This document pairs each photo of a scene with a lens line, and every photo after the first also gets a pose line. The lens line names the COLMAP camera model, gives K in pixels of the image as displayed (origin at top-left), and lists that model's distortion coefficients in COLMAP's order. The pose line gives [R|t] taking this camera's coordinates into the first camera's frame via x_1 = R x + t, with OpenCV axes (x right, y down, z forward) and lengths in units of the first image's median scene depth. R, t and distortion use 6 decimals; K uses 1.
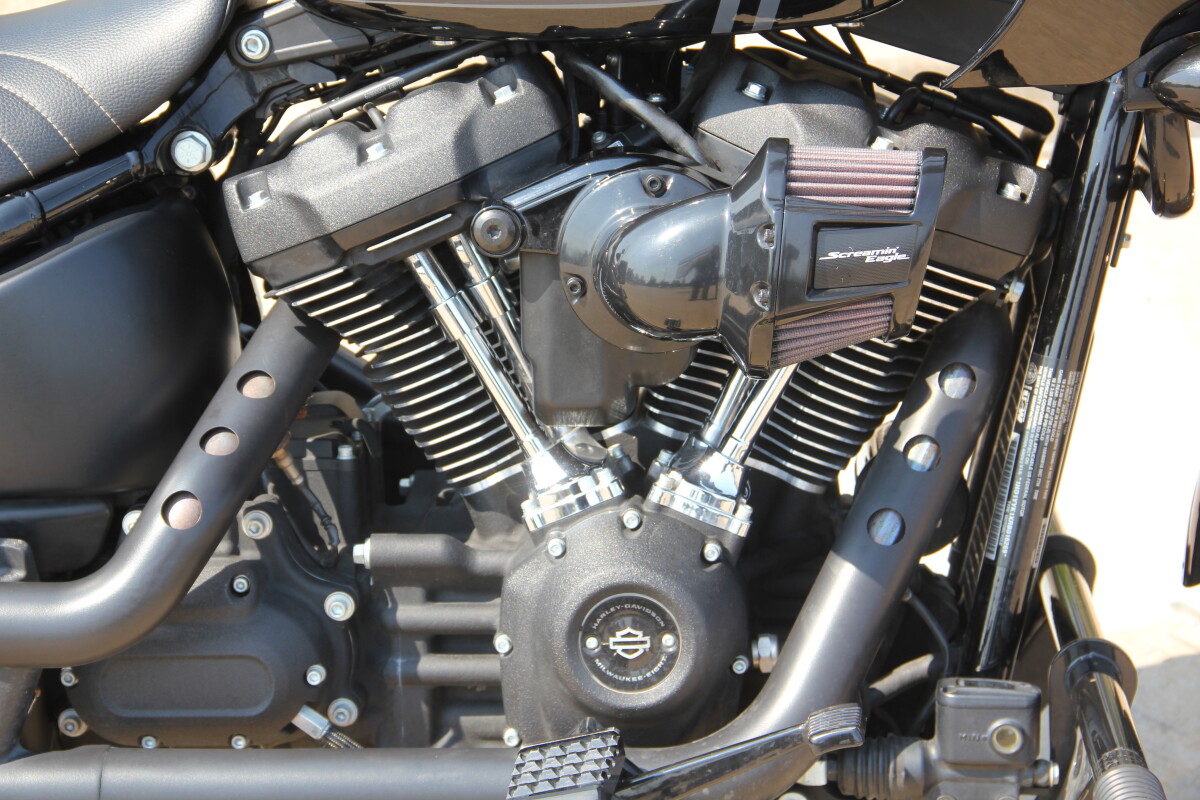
lens RADIAL K [[3192.5, 0, 600.0], [0, 3192.5, 400.0], [0, 0, 1]] dist [0.475976, 0.019876]
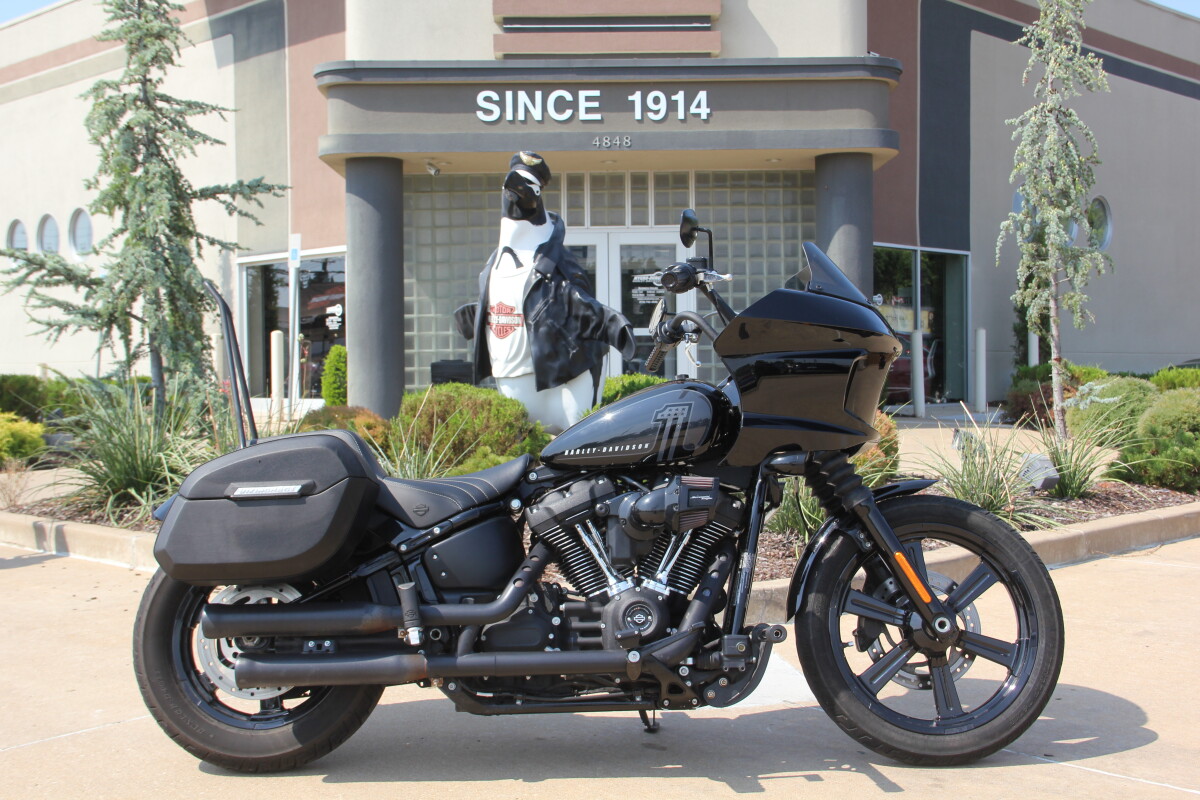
lens RADIAL K [[1461.4, 0, 593.7], [0, 1461.4, 423.8], [0, 0, 1]] dist [-0.032255, 0.390004]
pose [[0.998123, 0.005812, 0.060972, -0.143499], [0.018195, 0.922407, -0.385790, 0.504171], [-0.058483, 0.386175, 0.920570, -0.612326]]
